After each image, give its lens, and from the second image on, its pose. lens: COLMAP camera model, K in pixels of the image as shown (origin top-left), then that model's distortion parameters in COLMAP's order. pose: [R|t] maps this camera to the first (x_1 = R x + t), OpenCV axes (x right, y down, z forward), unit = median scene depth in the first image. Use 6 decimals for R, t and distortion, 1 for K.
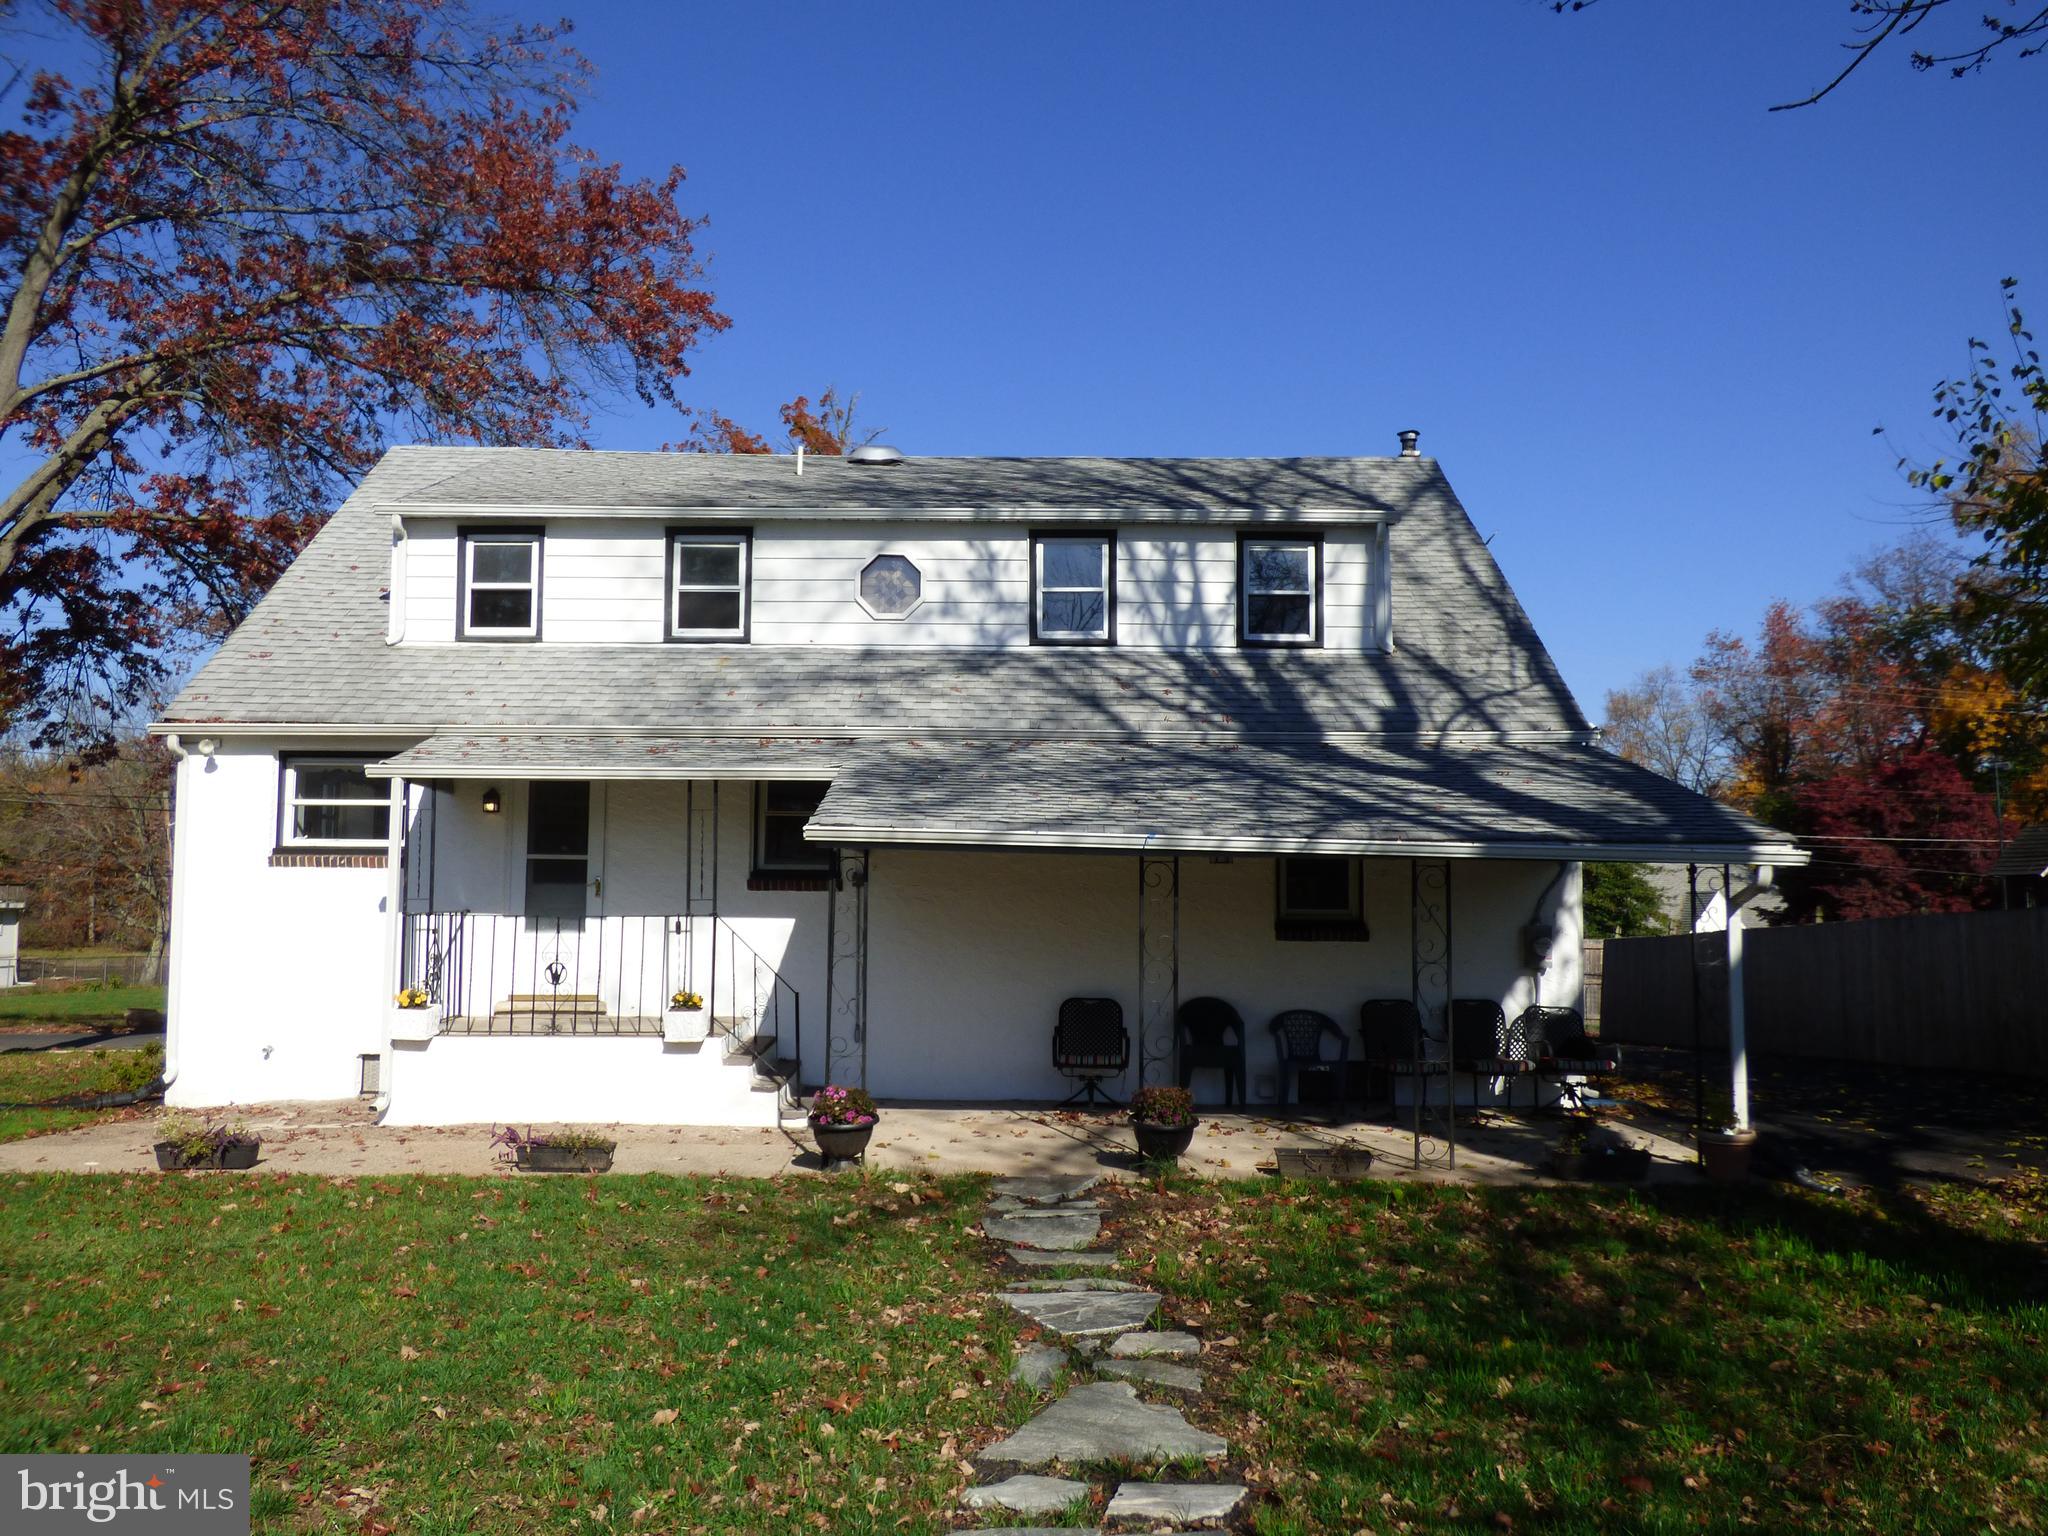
lens RADIAL K [[1521.2, 0, 1024.0], [0, 1521.2, 768.0], [0, 0, 1]] dist [-0.009484, -0.001821]
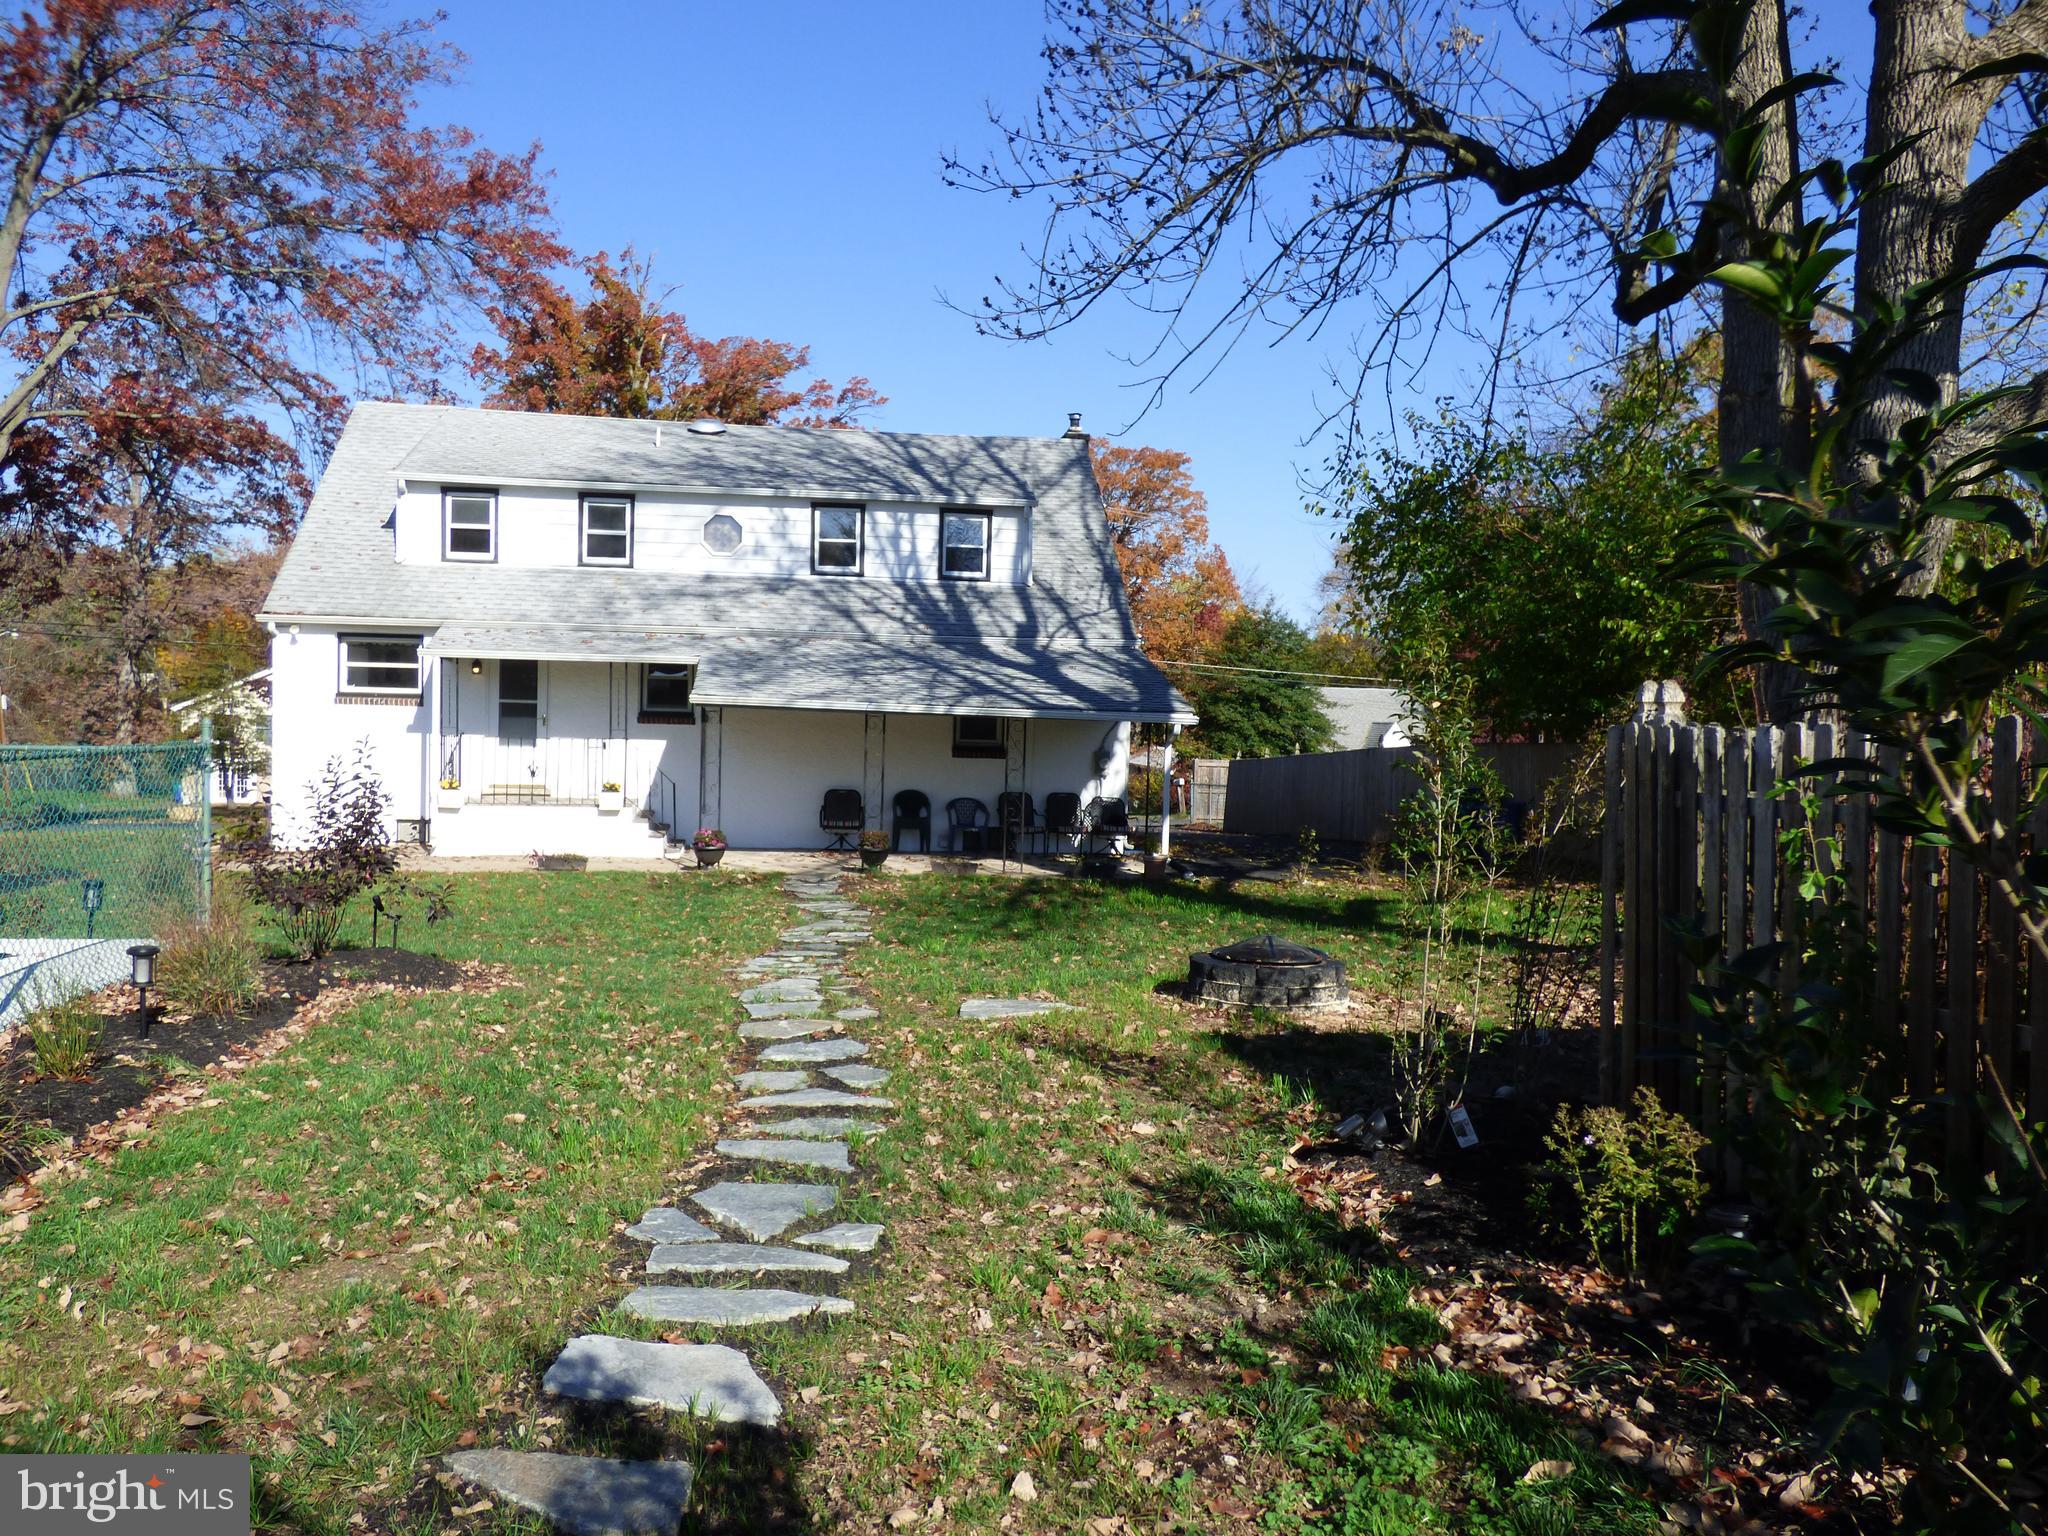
lens RADIAL K [[1521.2, 0, 1024.0], [0, 1521.2, 768.0], [0, 0, 1]] dist [-0.009484, -0.001821]
pose [[0.989675, 0.012519, 0.142785, 0.001006], [-0.029659, 0.992505, 0.118553, -0.076997], [-0.140230, -0.121564, 0.982628, -0.667278]]
